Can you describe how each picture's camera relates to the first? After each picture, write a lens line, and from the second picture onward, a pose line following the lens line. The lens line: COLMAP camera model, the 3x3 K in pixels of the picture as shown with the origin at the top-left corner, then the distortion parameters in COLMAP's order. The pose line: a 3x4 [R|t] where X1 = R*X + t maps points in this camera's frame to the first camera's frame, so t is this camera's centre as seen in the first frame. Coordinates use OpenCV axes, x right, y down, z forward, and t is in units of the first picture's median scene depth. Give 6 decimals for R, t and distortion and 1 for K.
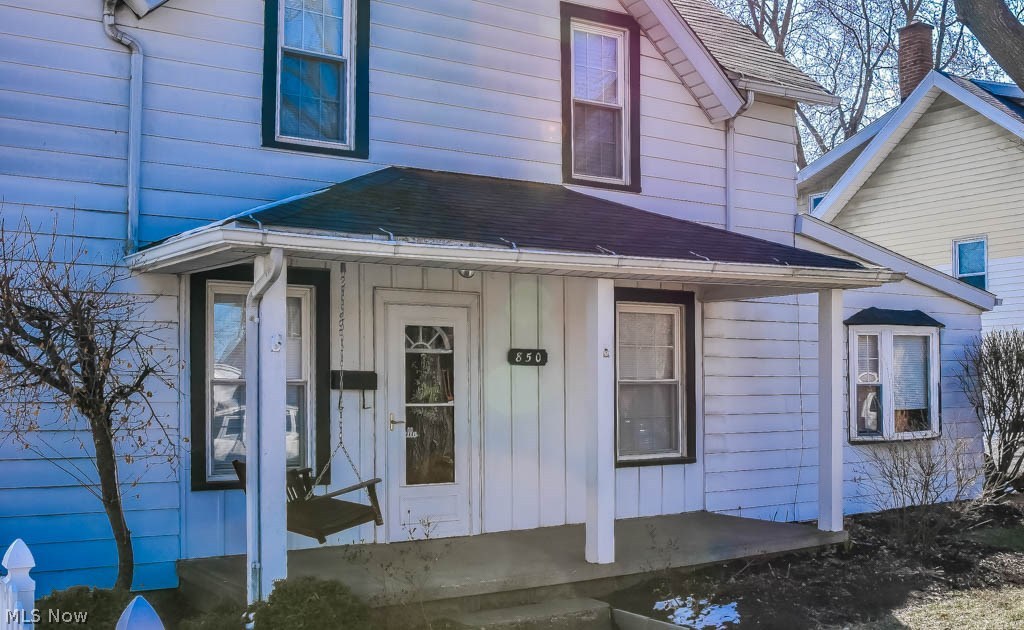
lens RADIAL K [[1073.7, 0, 512.0], [0, 1073.7, 315.0], [0, 0, 1]] dist [-0.018491, -0.010984]
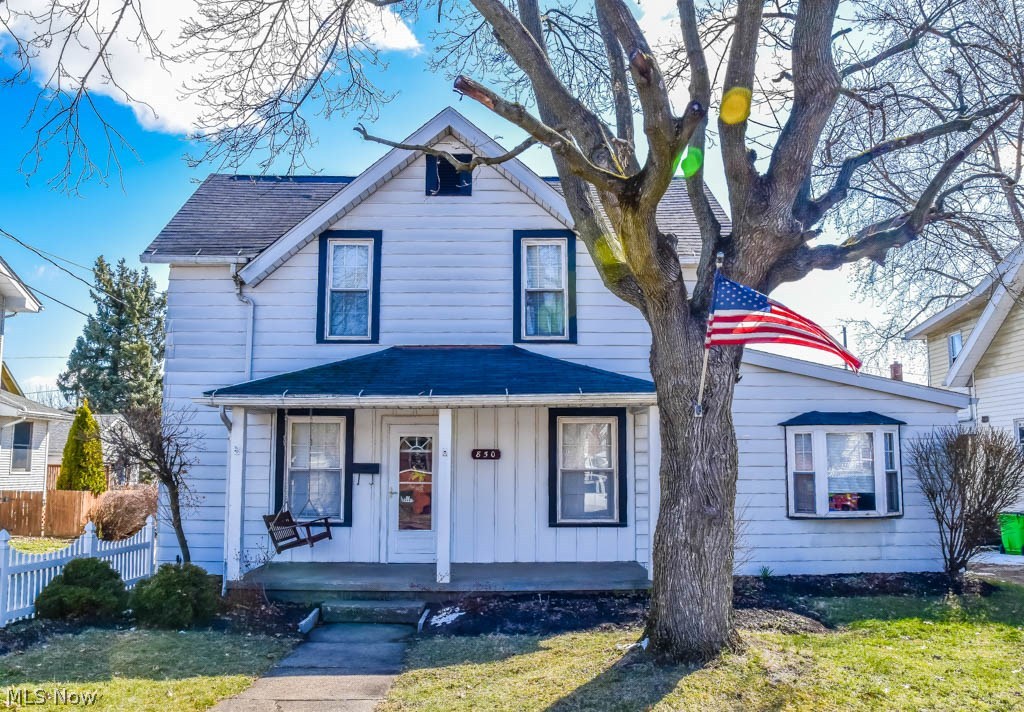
lens RADIAL K [[791.8, 0, 512.0], [0, 791.8, 356.0], [0, 0, 1]] dist [-0.011569, -0.002204]
pose [[0.838454, -0.070220, -0.540429, 0.736849], [0.031613, 0.996261, -0.080401, -0.011559], [0.544054, 0.050328, 0.837539, 0.018682]]
